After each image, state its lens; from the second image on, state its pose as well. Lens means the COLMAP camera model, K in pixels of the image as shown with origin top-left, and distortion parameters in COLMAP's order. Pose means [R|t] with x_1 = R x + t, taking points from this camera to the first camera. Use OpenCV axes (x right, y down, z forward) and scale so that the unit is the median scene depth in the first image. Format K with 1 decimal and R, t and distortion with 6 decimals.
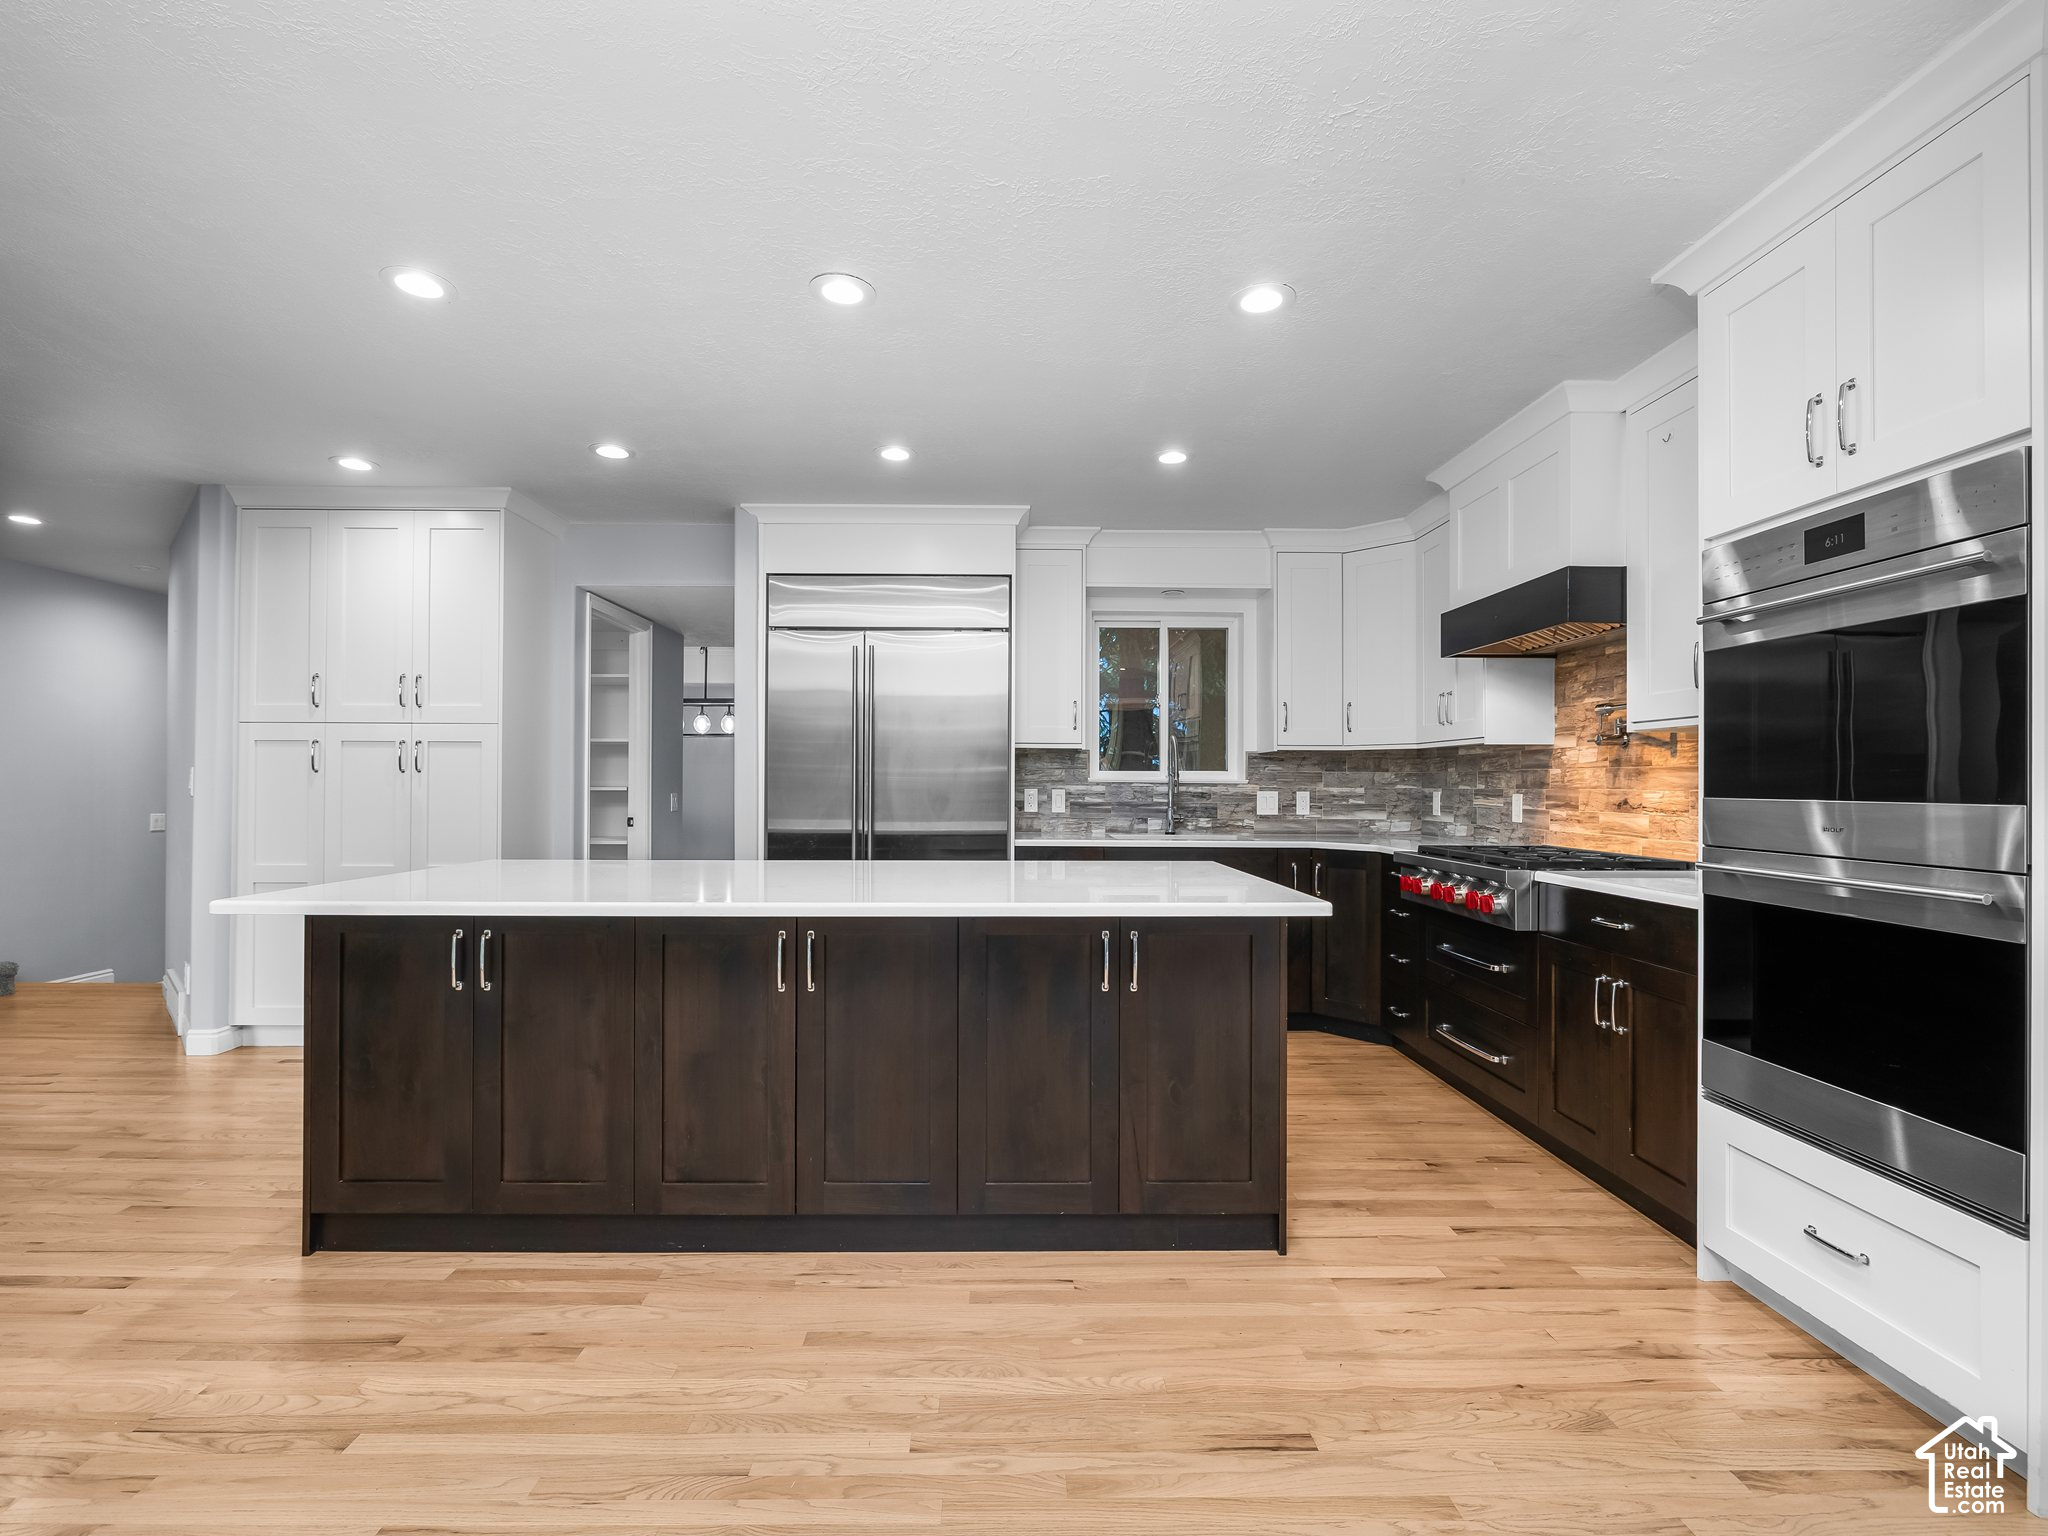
lens RADIAL K [[906.0, 0, 1015.0], [0, 906.0, 775.4], [0, 0, 1]] dist [0.001899, 0.001486]
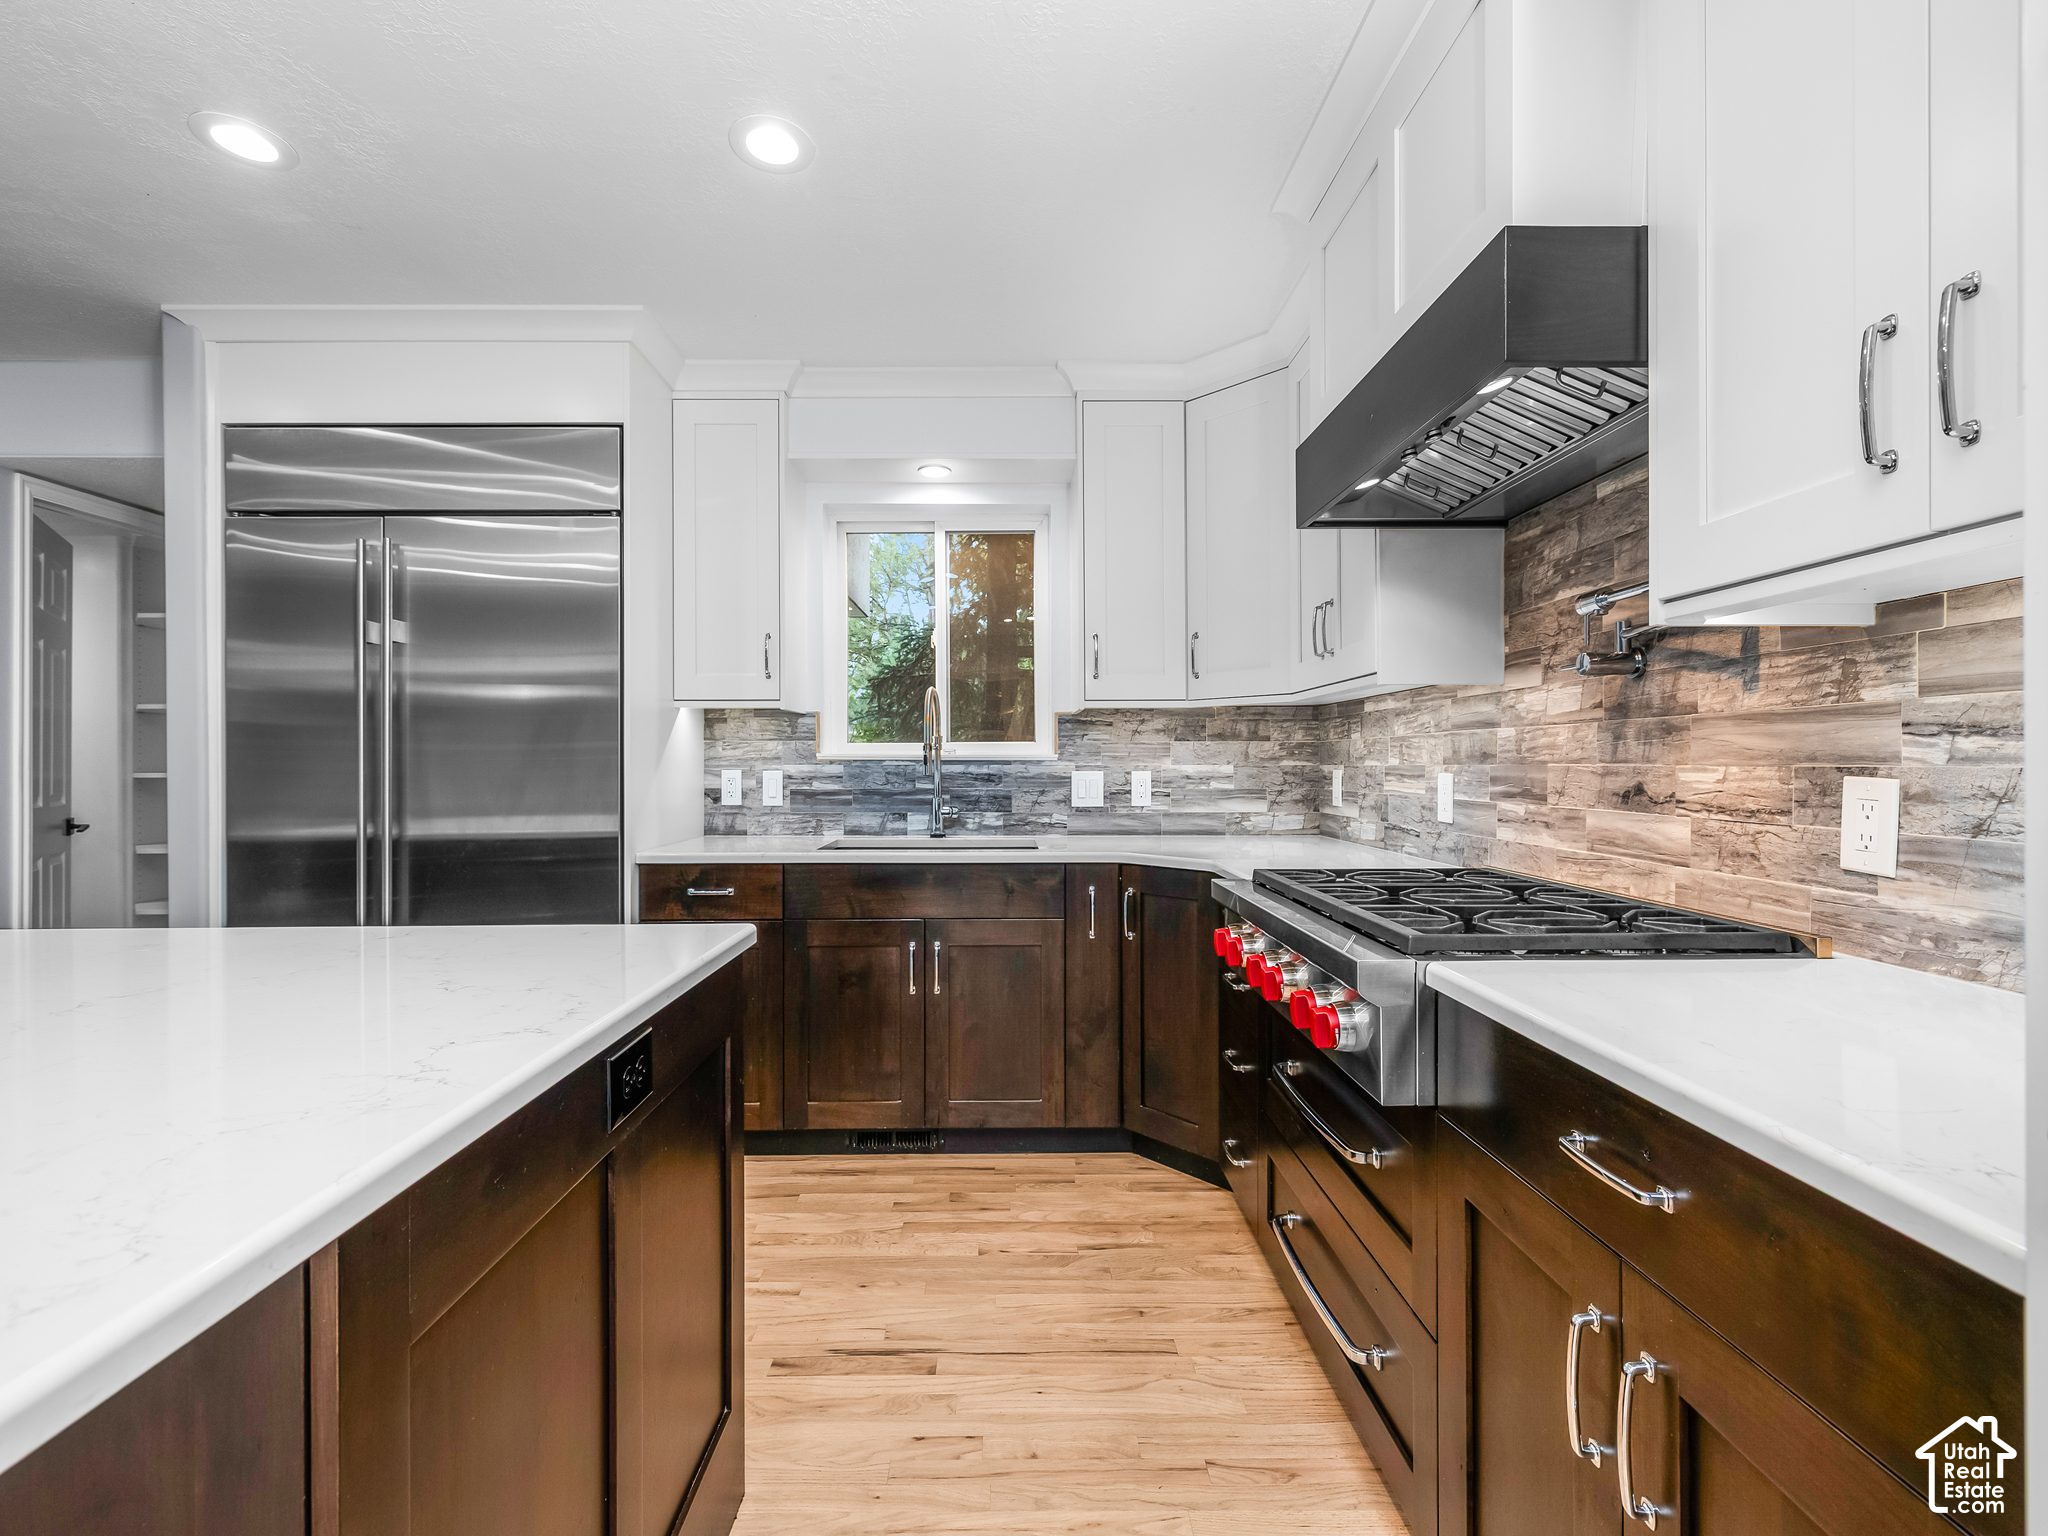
lens RADIAL K [[858.8, 0, 1022.6], [0, 858.8, 762.2], [0, 0, 1]] dist [-0.002289, -0.001782]
pose [[0.999906, -0.007785, -0.011258, 0.276778], [0.007872, 0.999939, 0.007707, 0.006630], [0.011197, -0.007794, 0.999907, 0.427209]]
